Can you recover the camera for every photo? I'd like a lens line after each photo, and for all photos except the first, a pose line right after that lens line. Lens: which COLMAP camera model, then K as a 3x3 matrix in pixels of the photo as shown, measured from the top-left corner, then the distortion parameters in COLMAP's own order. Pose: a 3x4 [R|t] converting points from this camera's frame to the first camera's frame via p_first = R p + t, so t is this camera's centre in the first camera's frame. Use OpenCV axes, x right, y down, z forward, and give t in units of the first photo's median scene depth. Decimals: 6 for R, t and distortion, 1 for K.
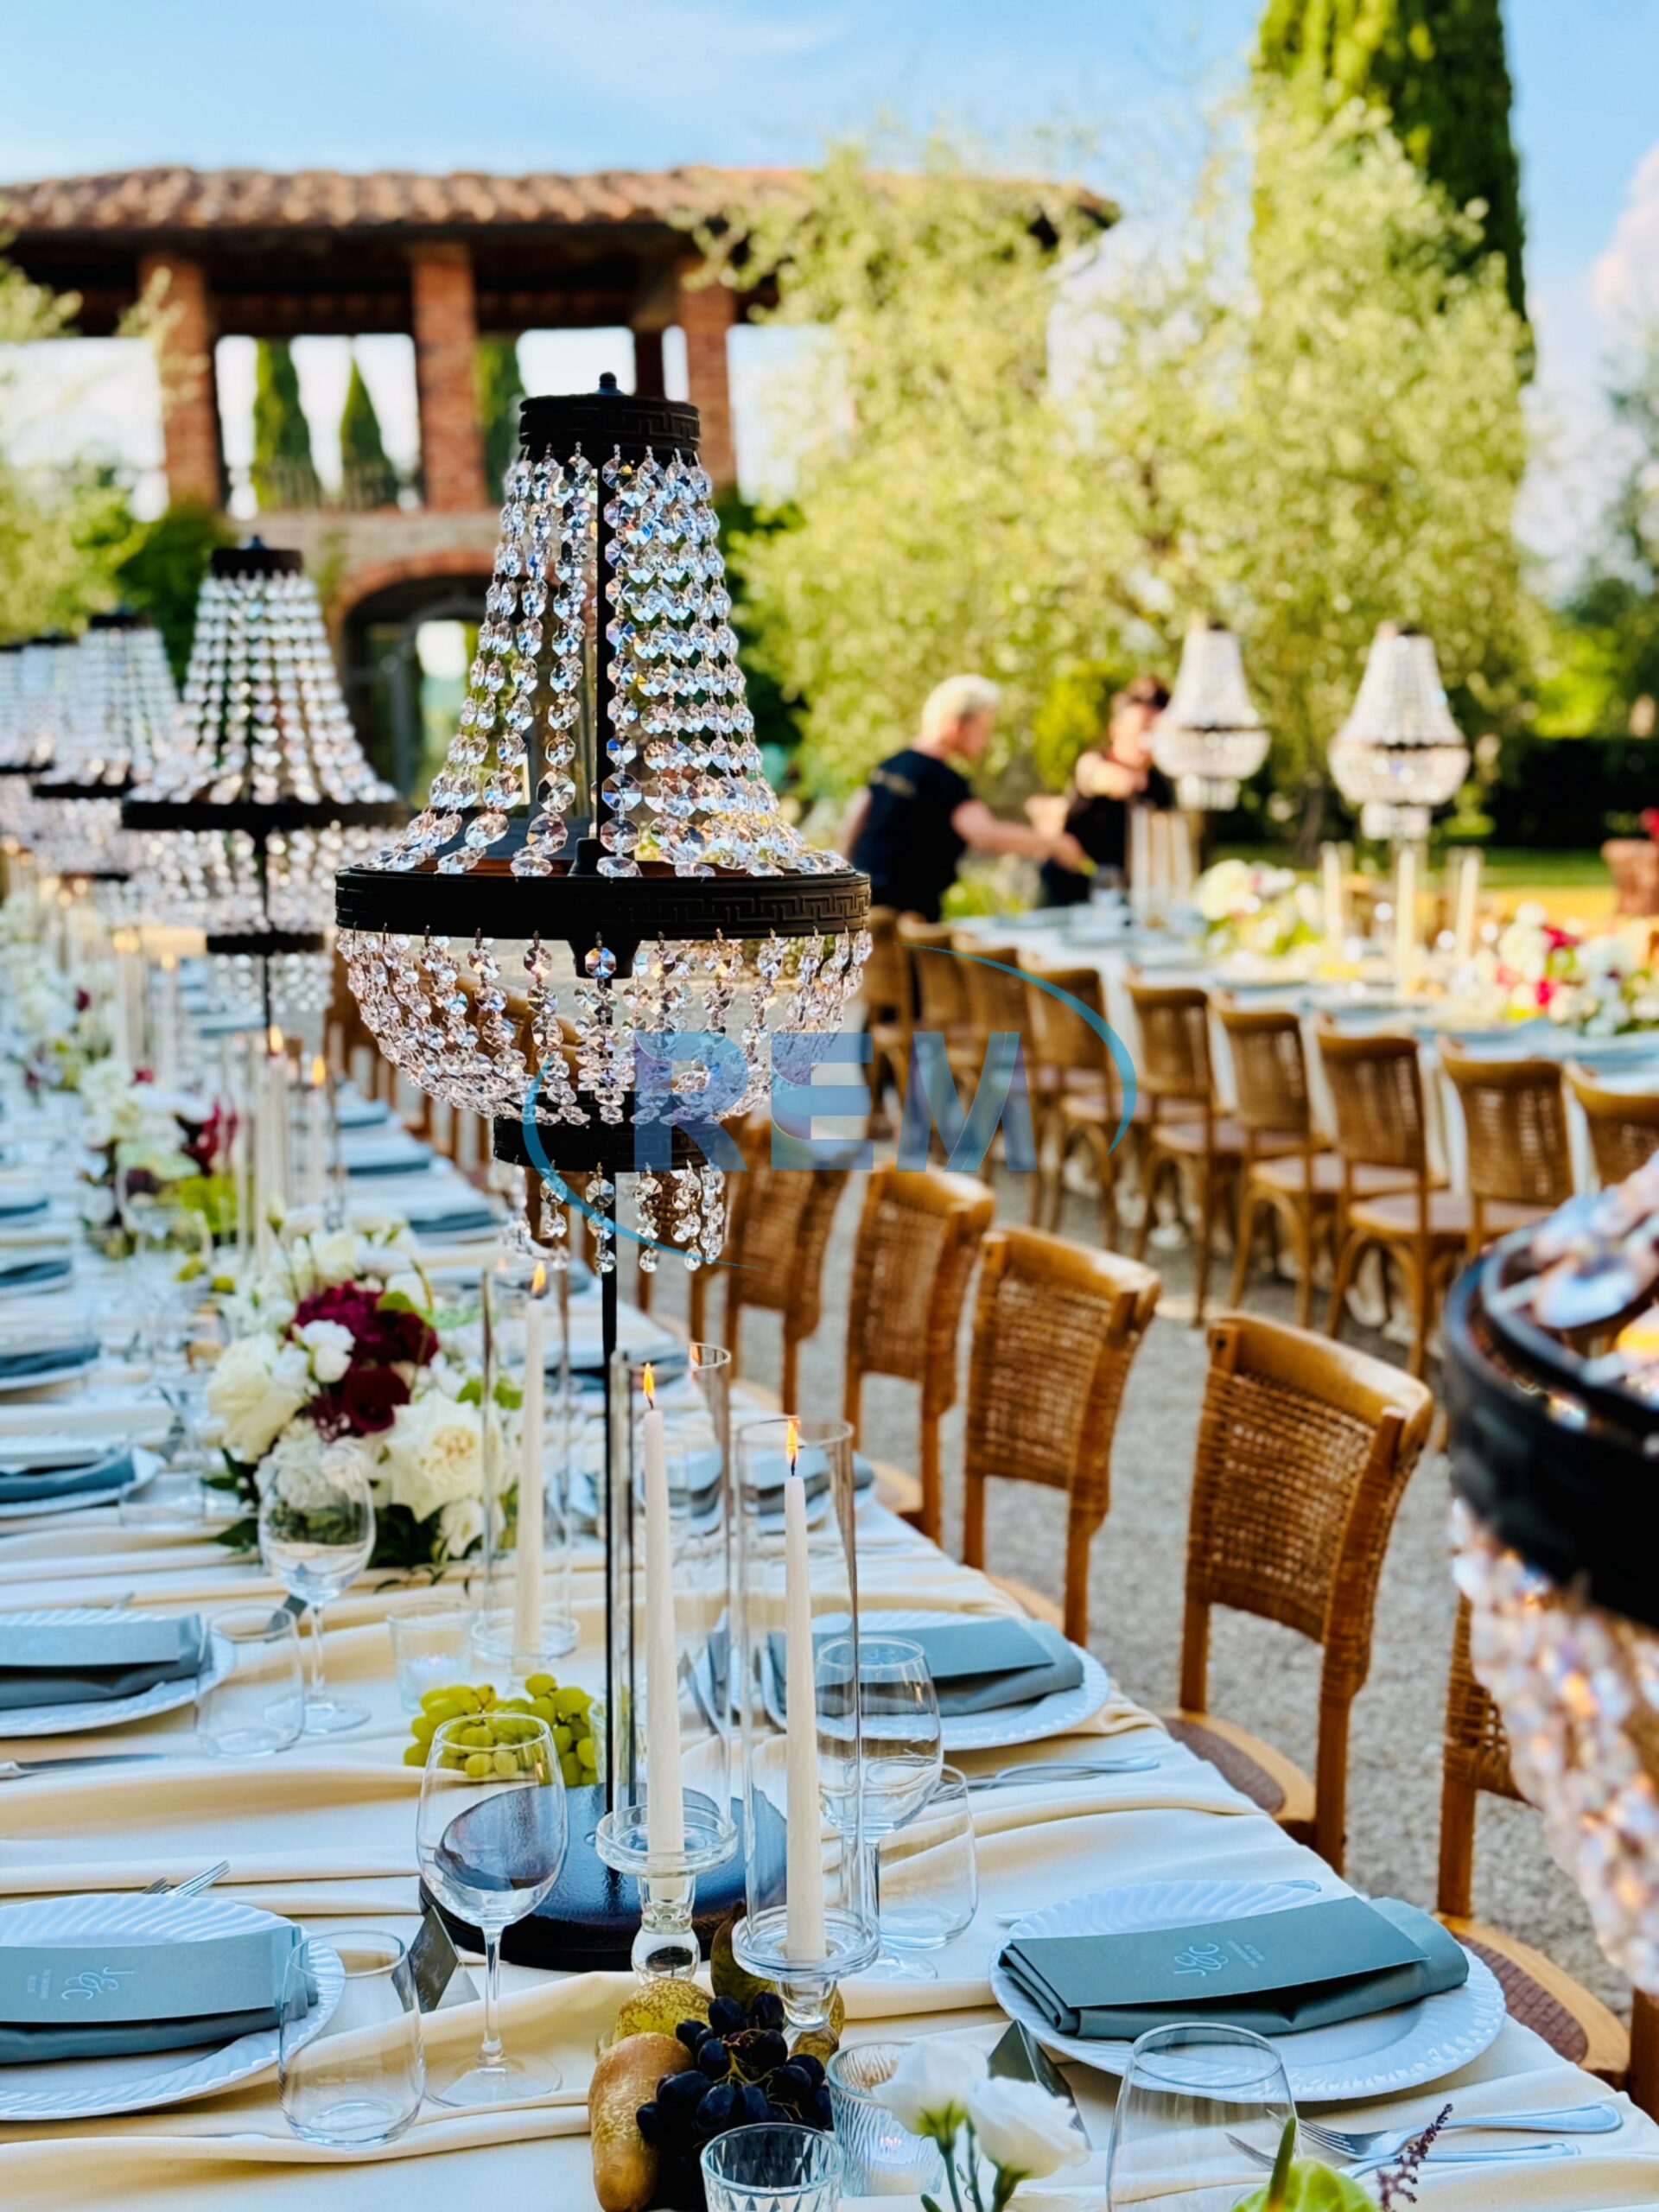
lens RADIAL K [[3011.2, 0, 829.5], [0, 3011.2, 1106.0], [0, 0, 1]] dist [0.180257, -0.354639]
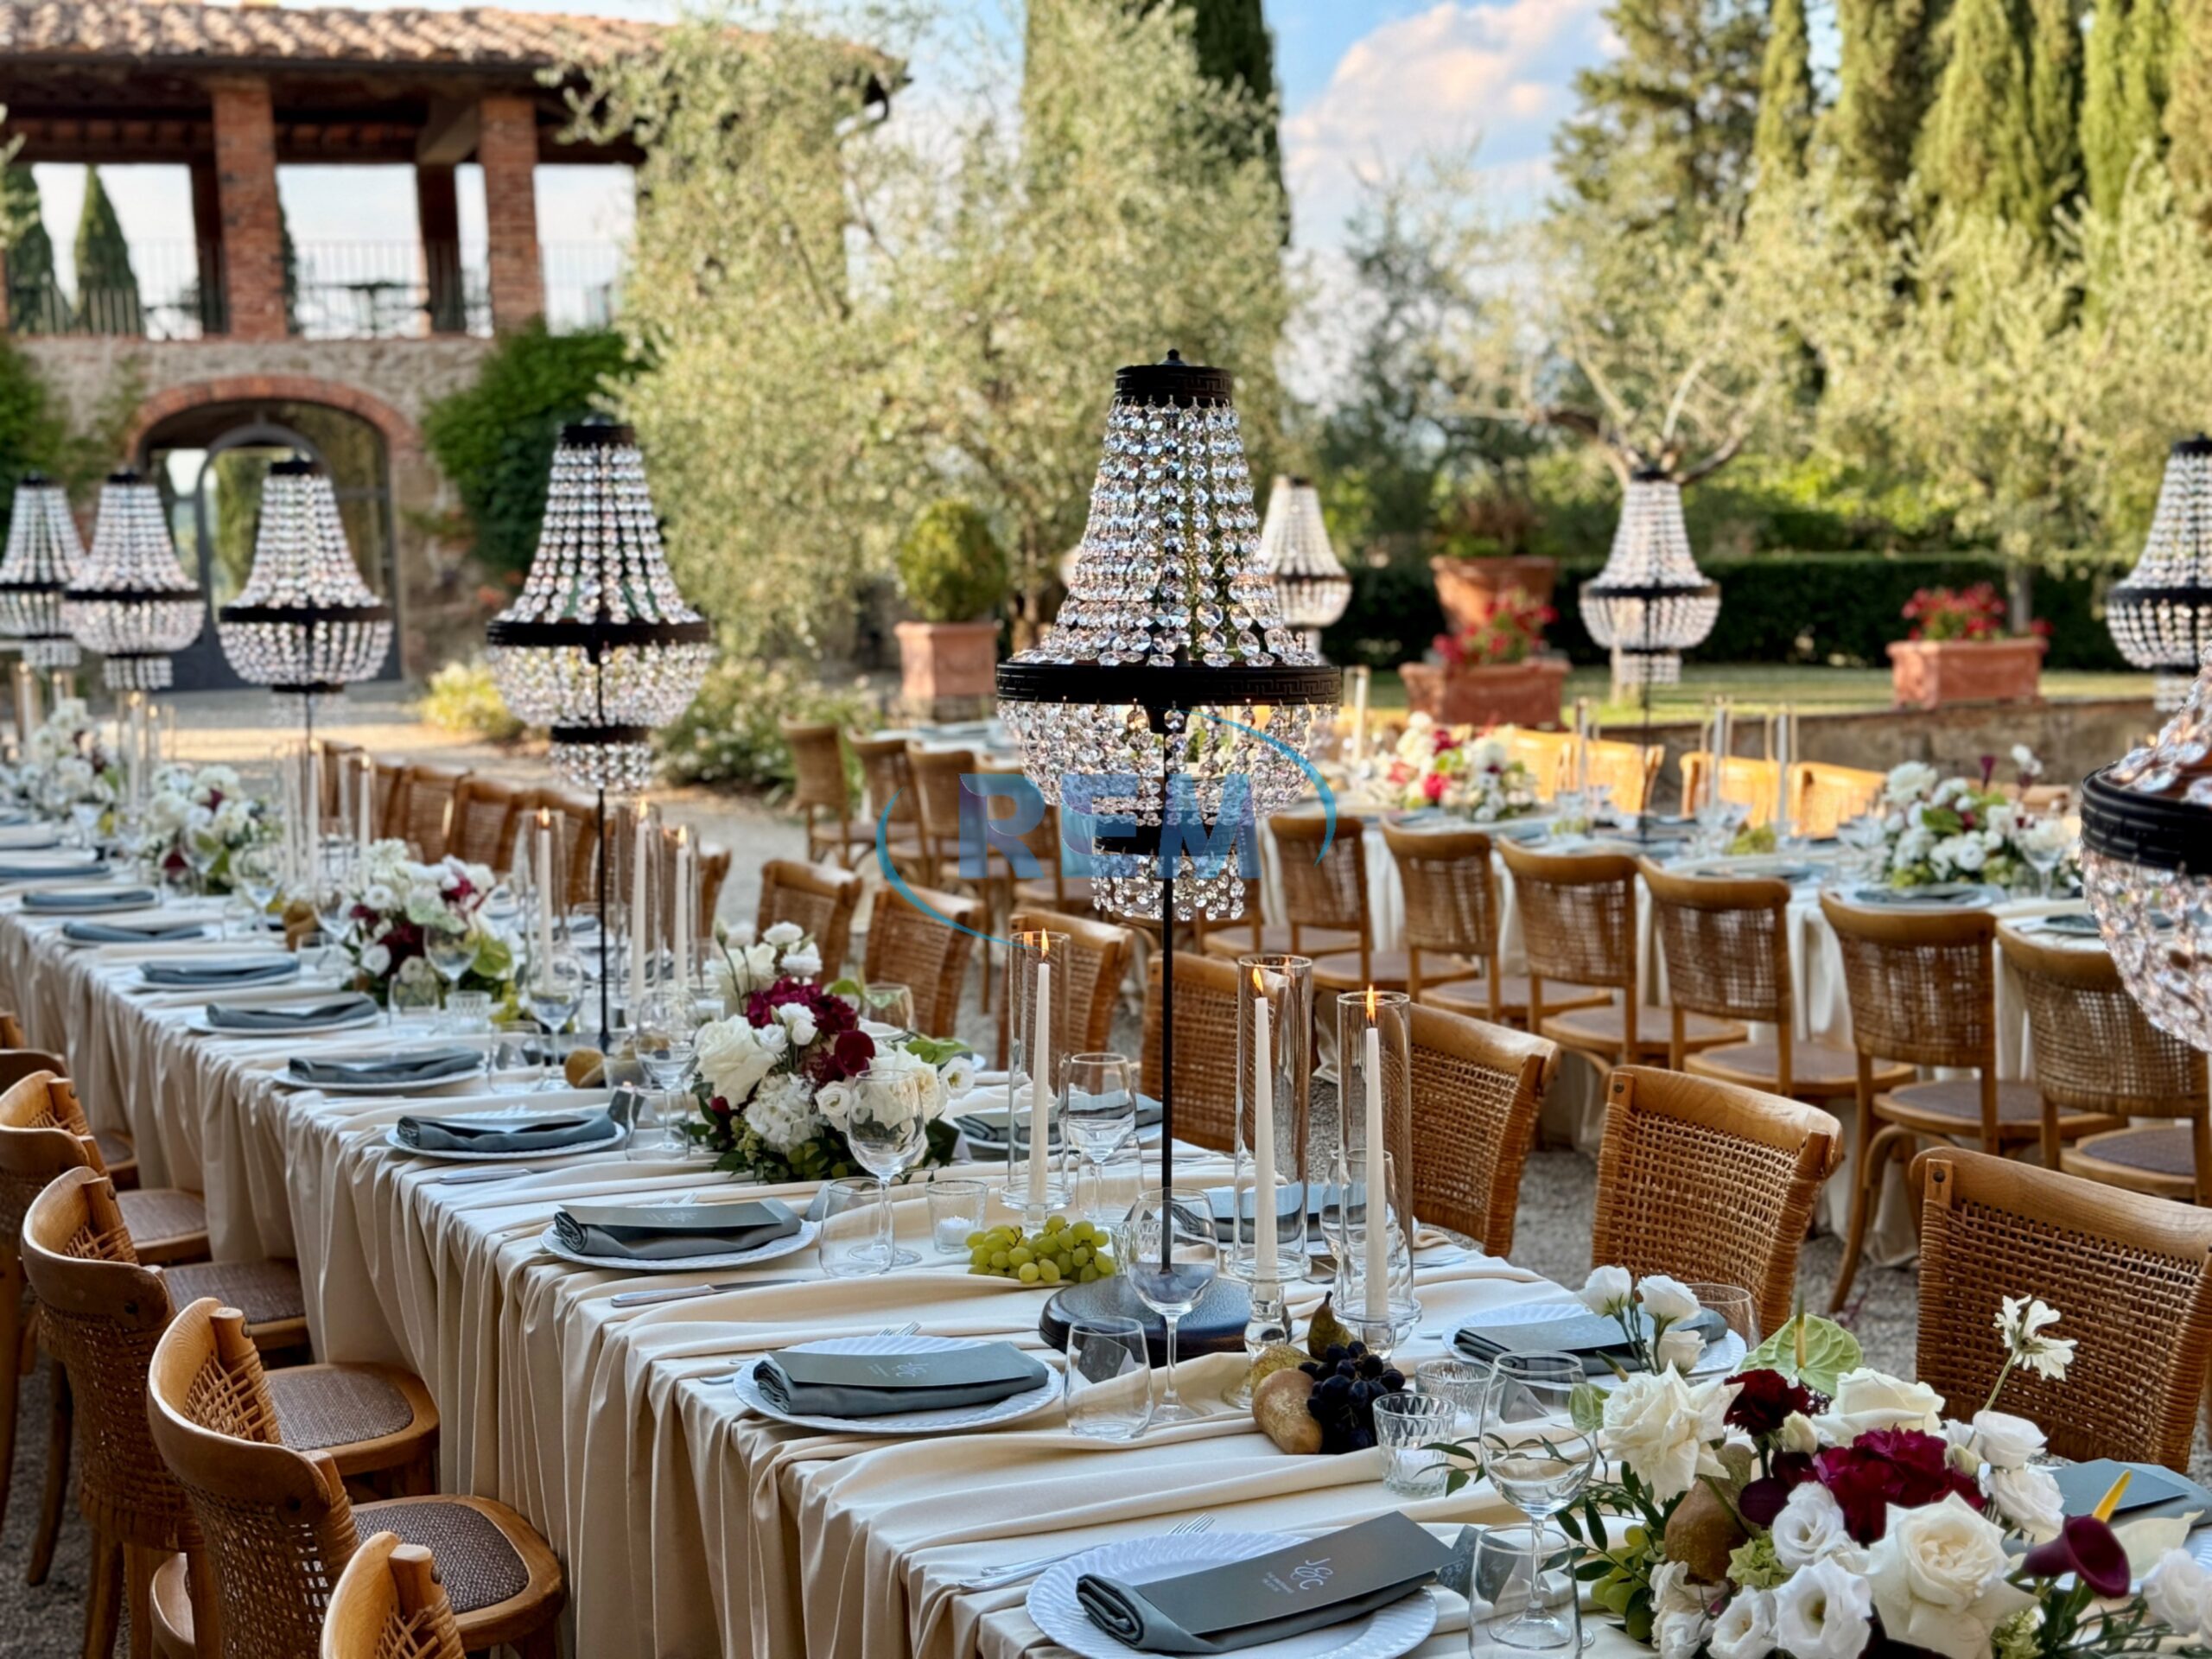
lens RADIAL K [[3011.2, 0, 1106.0], [0, 3011.2, 829.5], [0, 0, 1]] dist [0.180257, -0.354639]
pose [[0.983664, -0.012333, 0.179592, -0.054963], [0.018330, 0.999327, -0.031774, 0.007943], [-0.179080, 0.034547, 0.983228, -0.073382]]
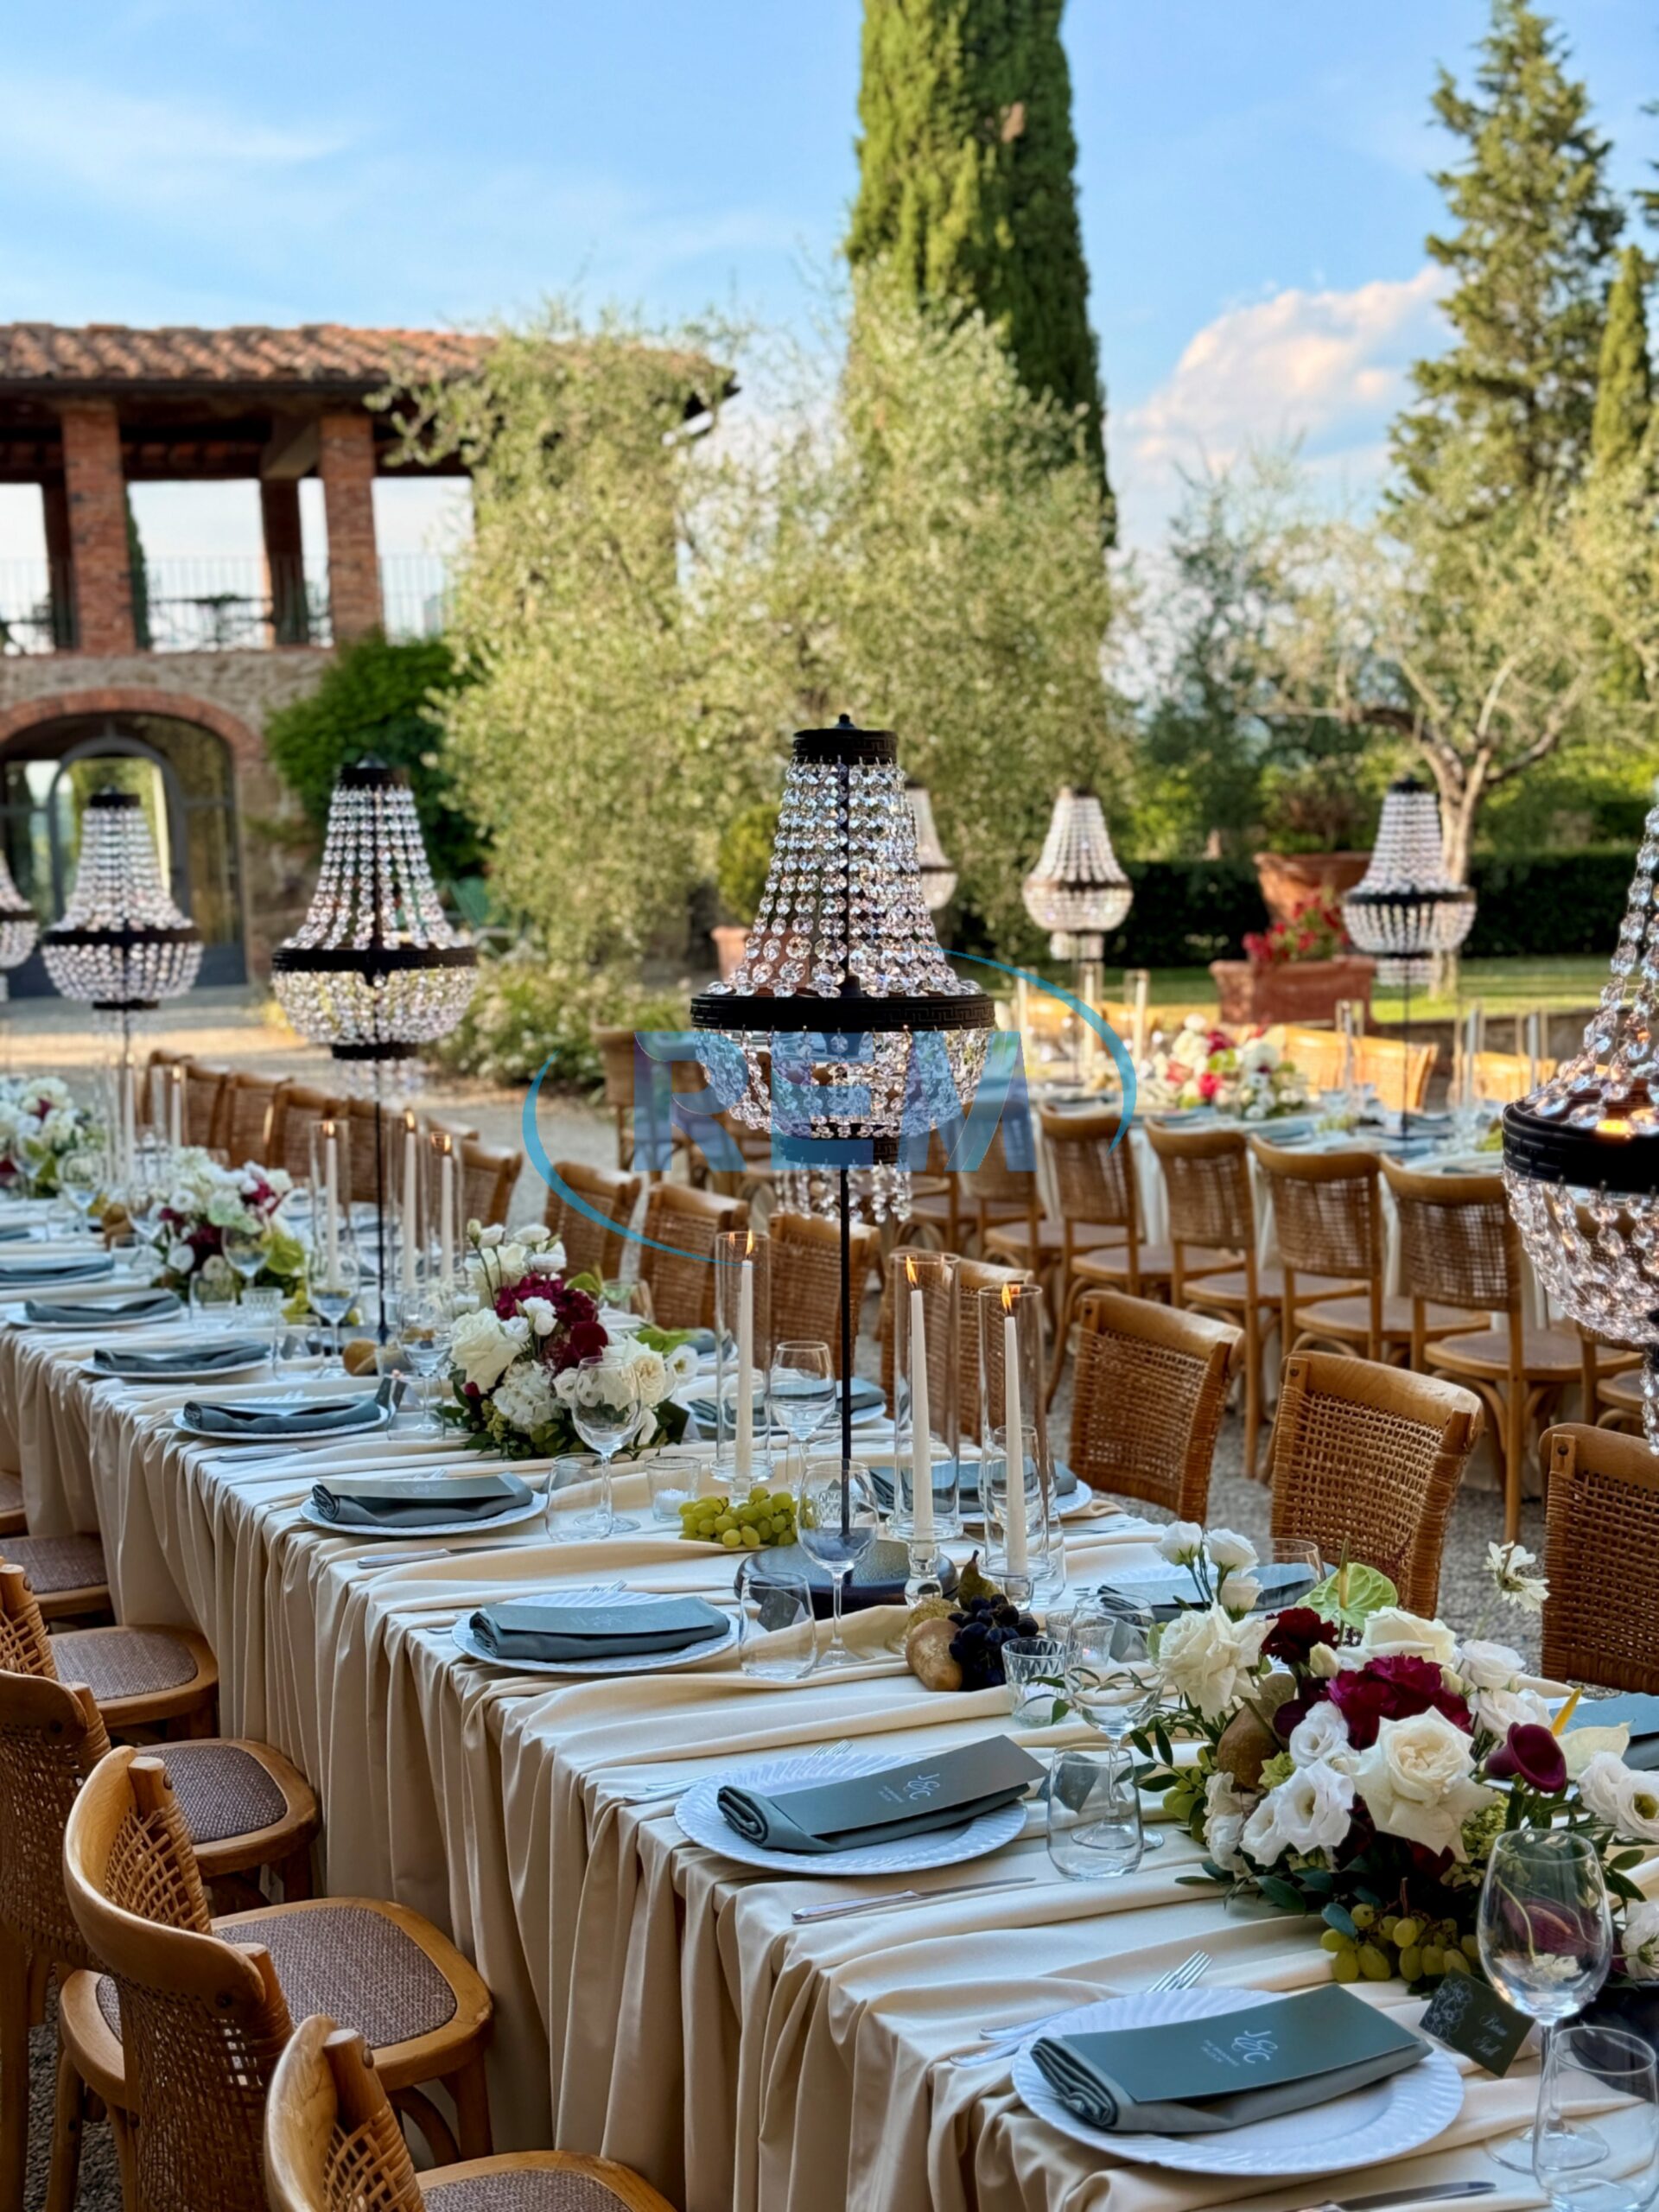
lens RADIAL K [[3015.1, 0, 829.5], [0, 3015.1, 1106.0], [0, 0, 1]] dist [0.168541, -0.270792]
pose [[0.990220, -0.018208, 0.138320, -0.046205], [0.023711, 0.998987, -0.038245, 0.007605], [-0.137484, 0.041151, 0.989649, -0.102458]]
